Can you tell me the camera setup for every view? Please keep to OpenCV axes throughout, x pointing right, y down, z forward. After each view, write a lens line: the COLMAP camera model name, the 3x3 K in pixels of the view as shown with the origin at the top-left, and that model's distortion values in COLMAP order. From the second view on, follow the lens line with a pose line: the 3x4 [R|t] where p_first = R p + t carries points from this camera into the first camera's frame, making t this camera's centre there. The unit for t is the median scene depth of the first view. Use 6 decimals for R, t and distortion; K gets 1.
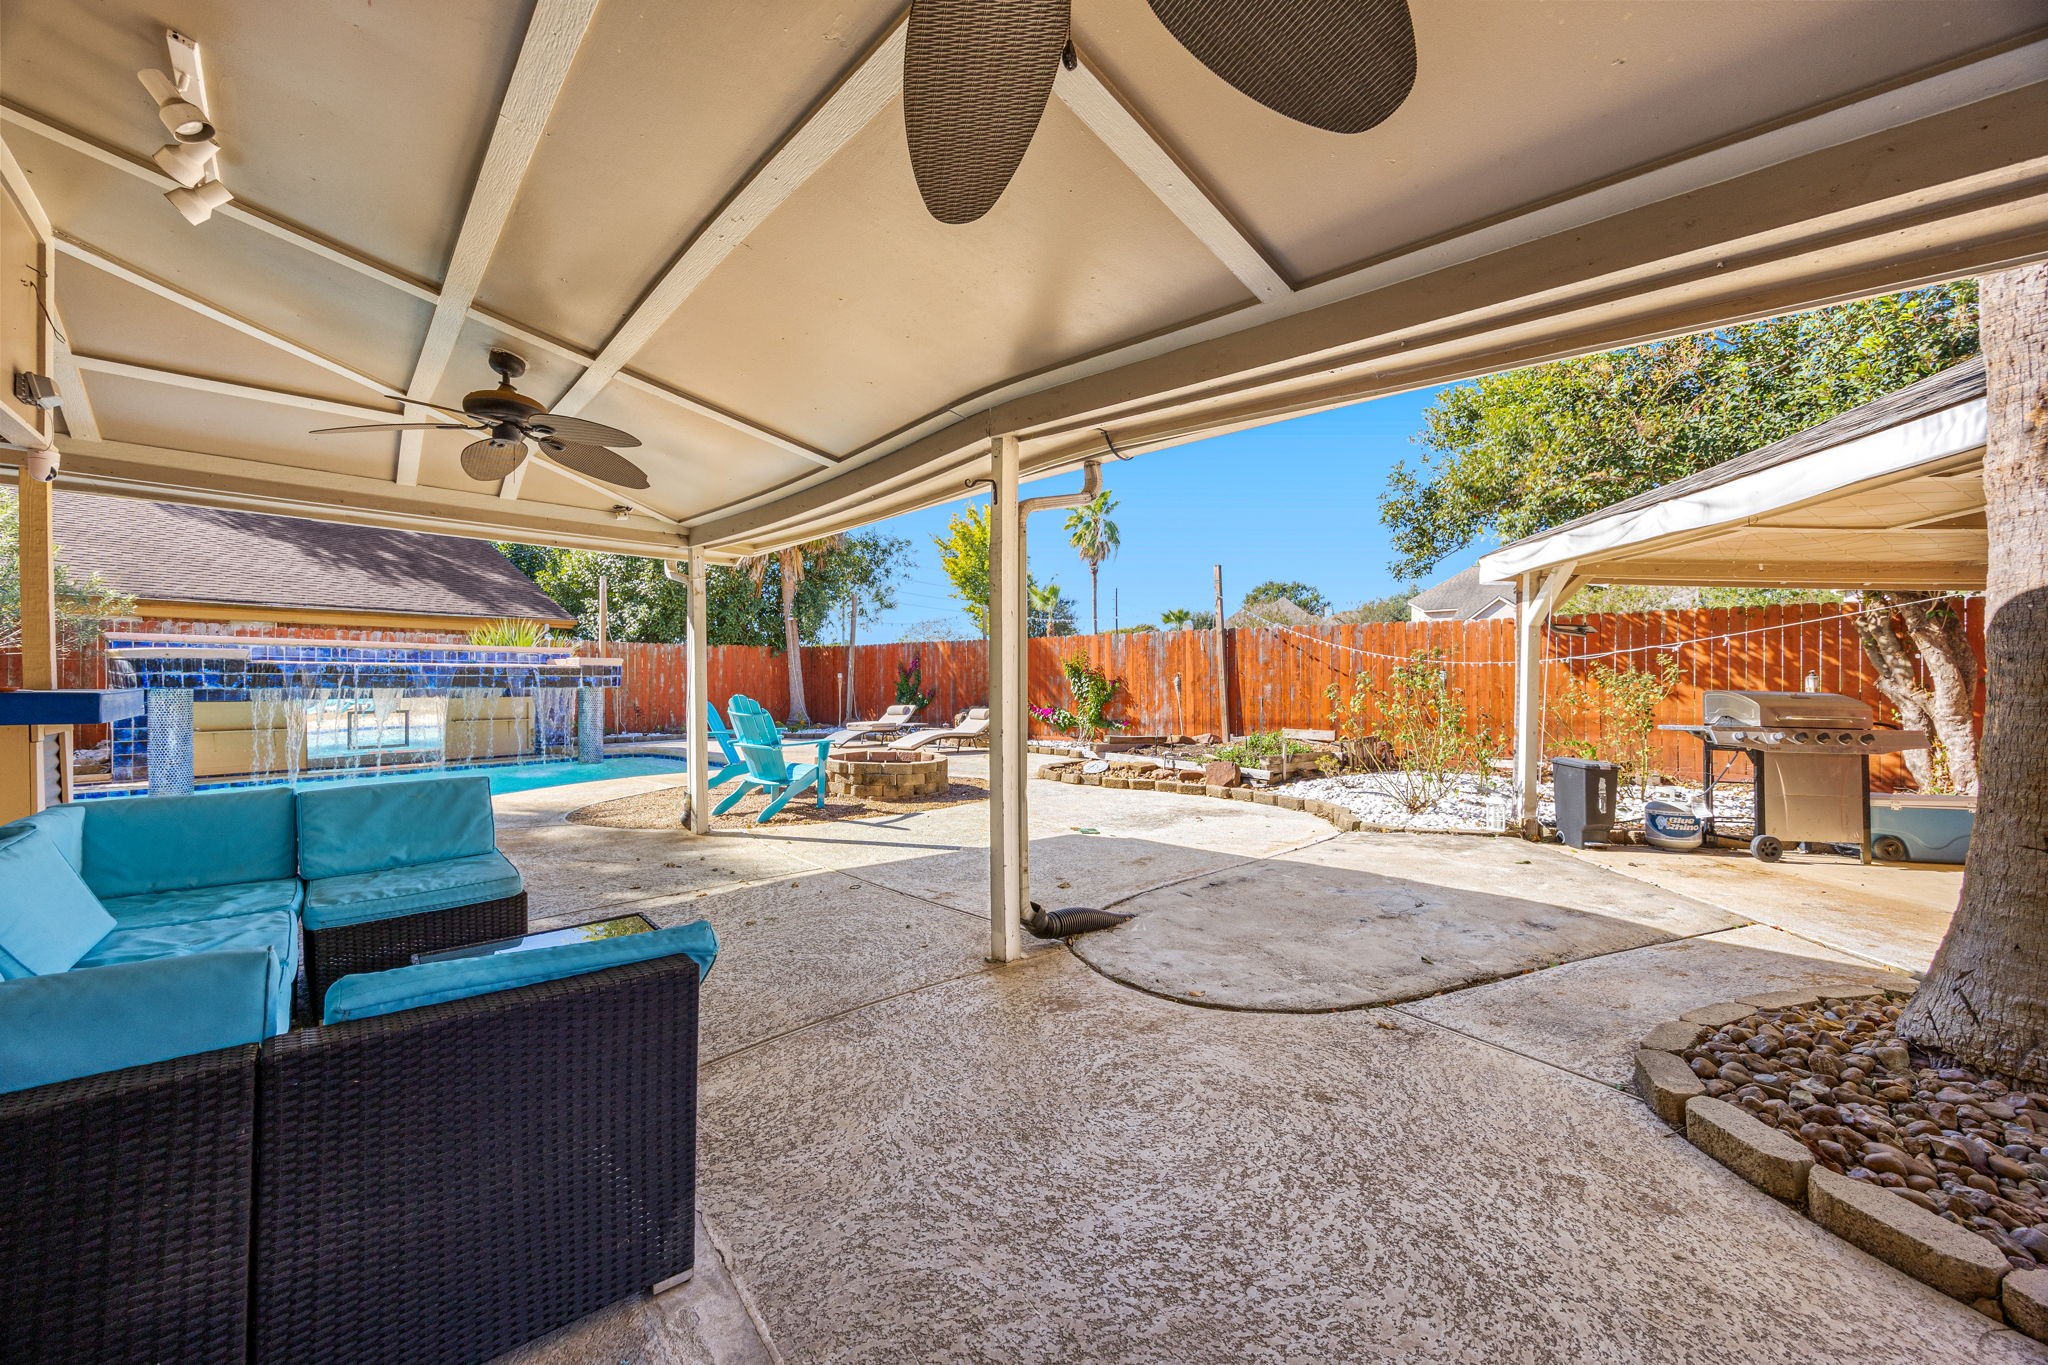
lens RADIAL K [[778.4, 0, 1012.2], [0, 778.4, 686.8], [0, 0, 1]] dist [-0.002858, -0.000172]
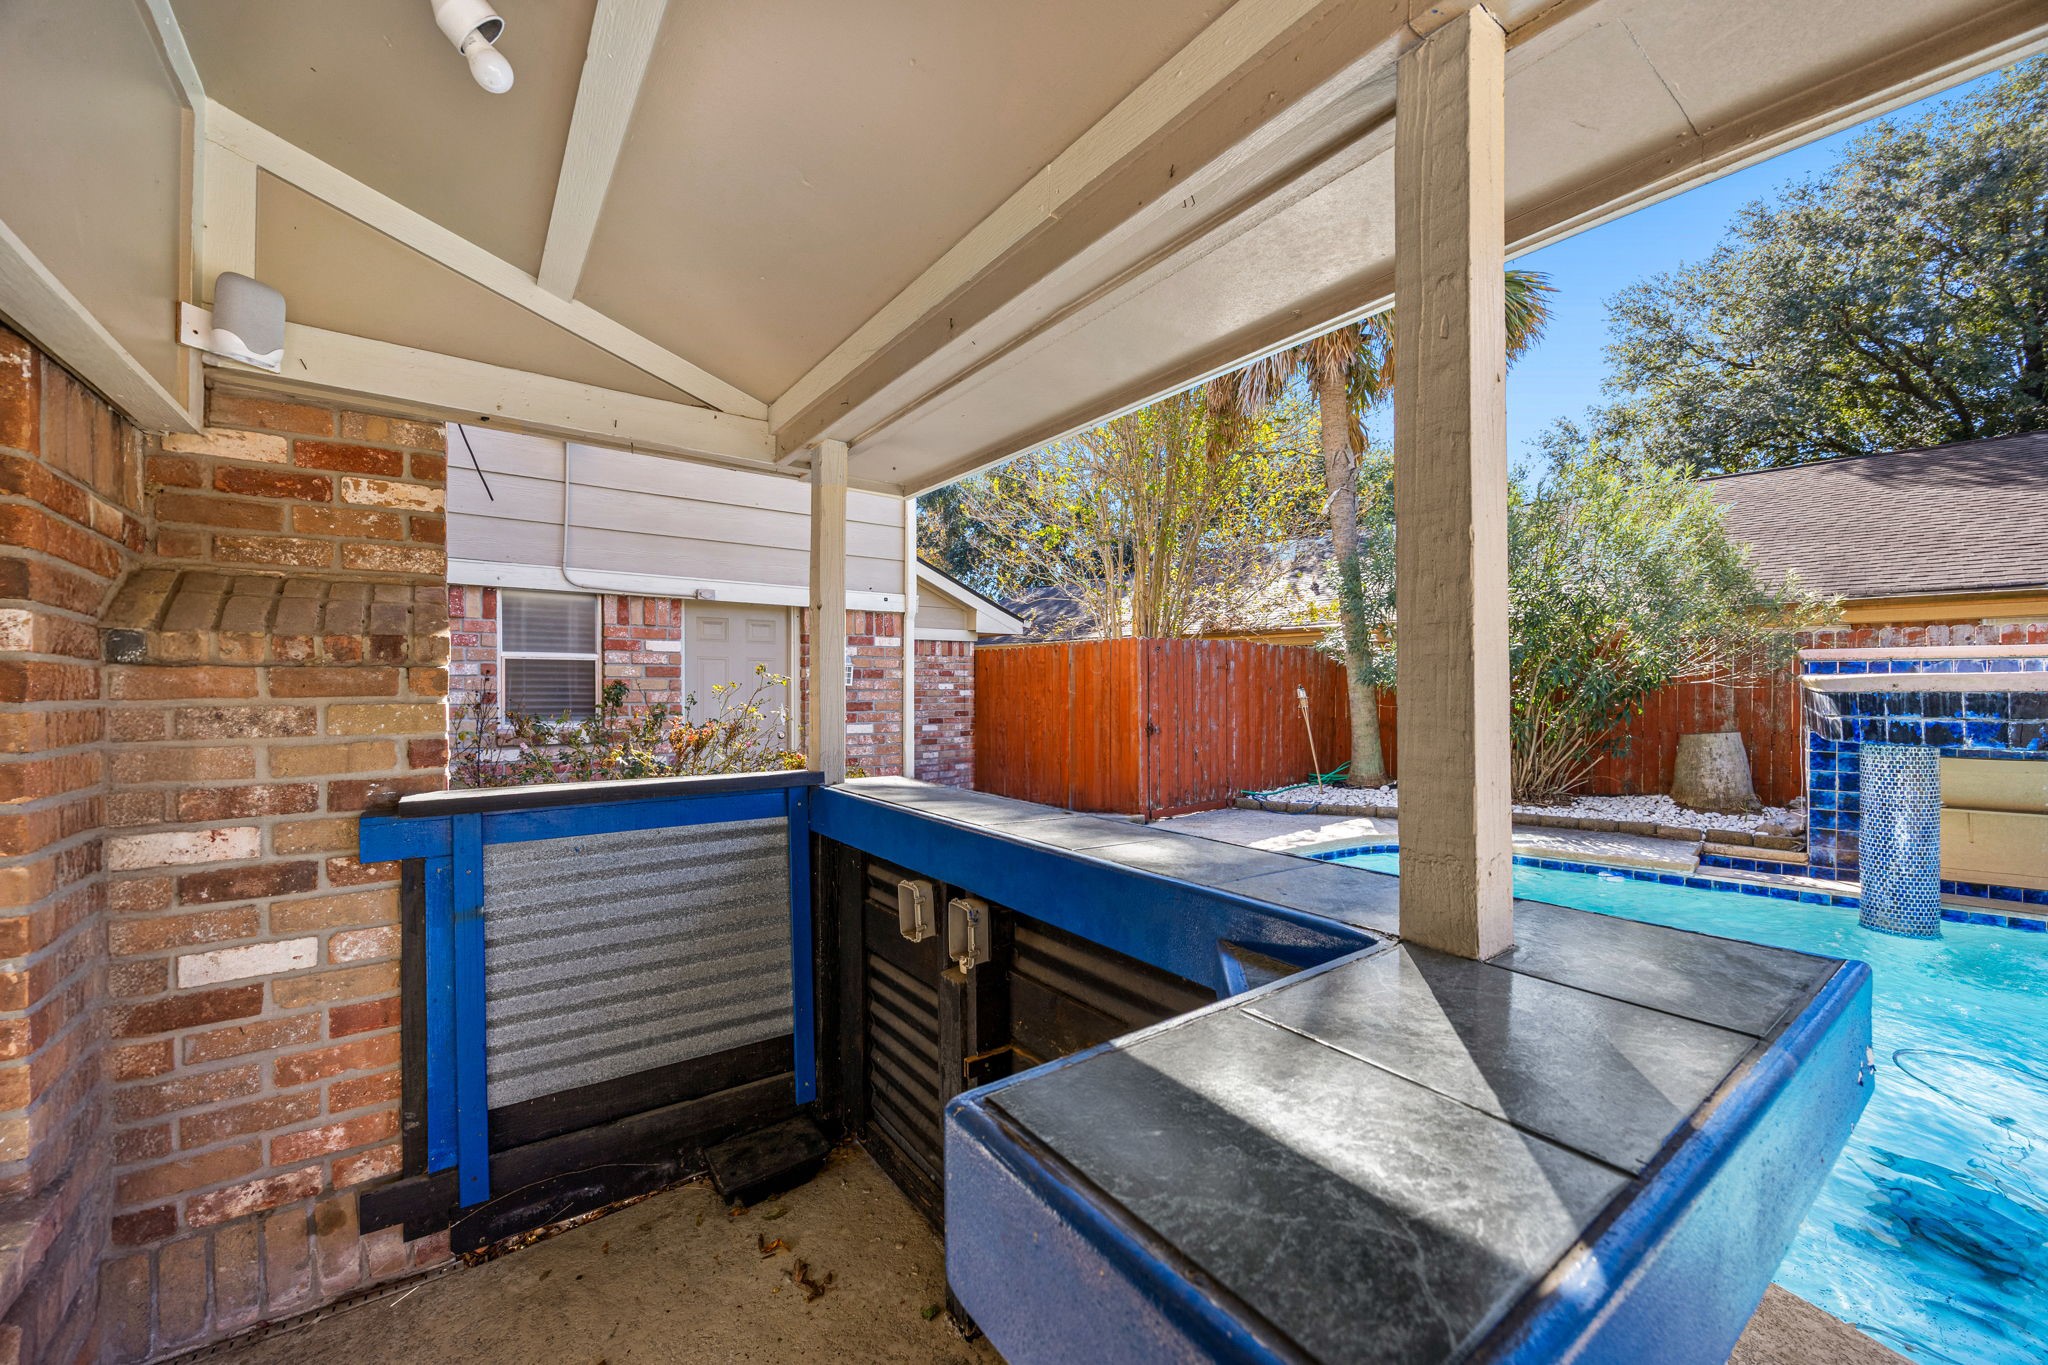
lens RADIAL K [[778.4, 0, 1012.2], [0, 778.4, 686.8], [0, 0, 1]] dist [-0.002858, -0.000172]
pose [[-0.094767, -0.004495, -0.995489, -0.363512], [-0.004460, 0.999982, -0.004091, -0.028614], [0.995489, 0.004052, -0.094786, 0.321964]]
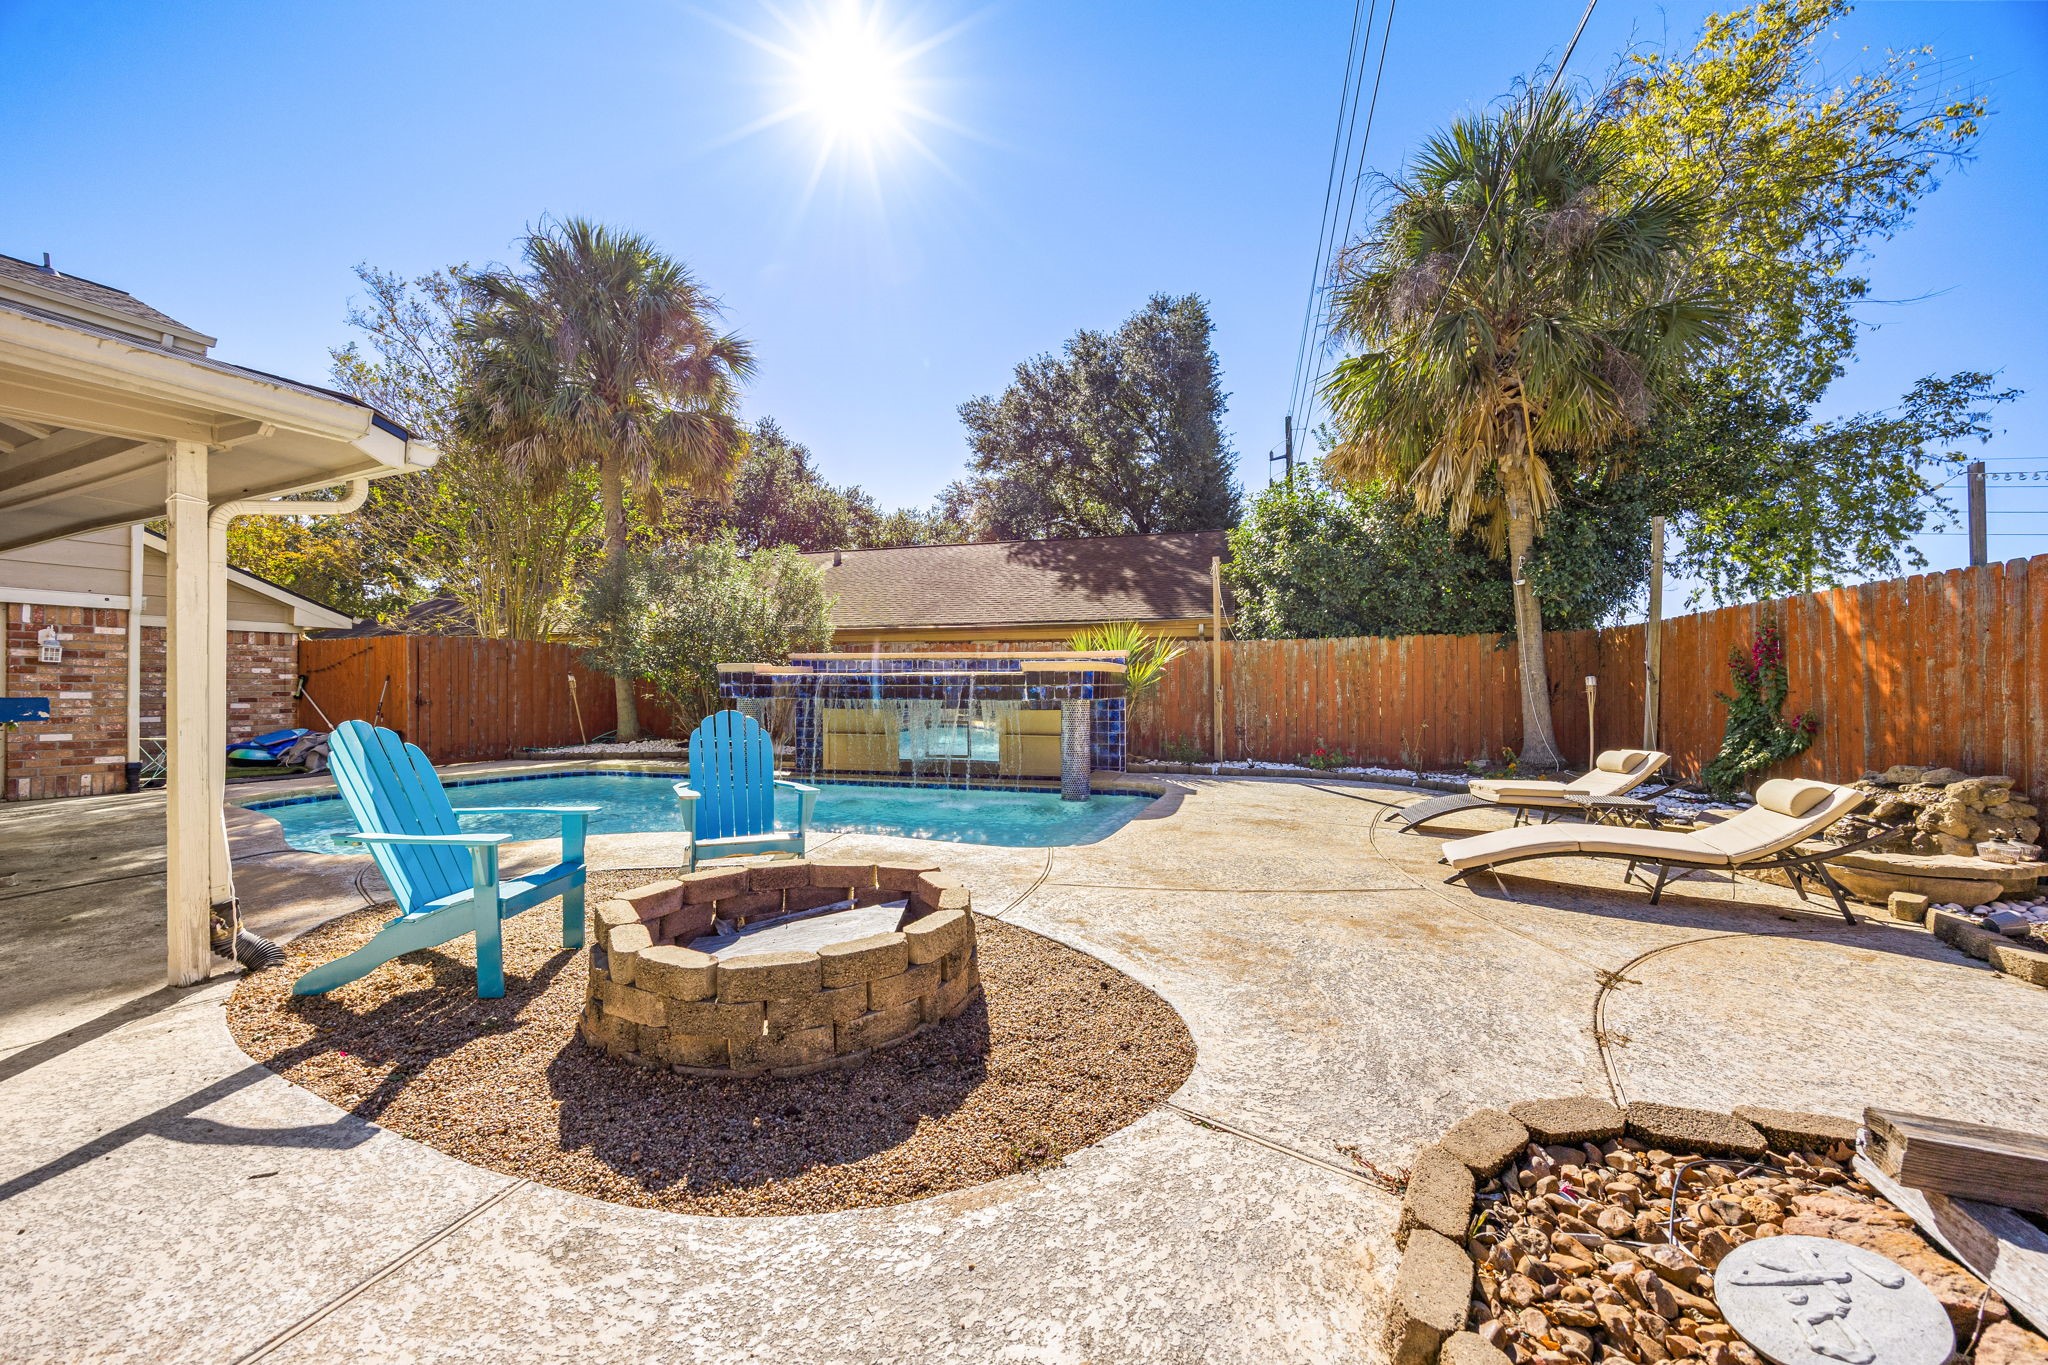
lens RADIAL K [[778.4, 0, 1012.2], [0, 778.4, 686.8], [0, 0, 1]] dist [-0.002858, -0.000172]
pose [[0.386070, -0.004486, -0.922459, 0.160357], [-0.006579, 0.999949, -0.007616, -0.007118], [0.922446, 0.009010, 0.386021, 0.731575]]
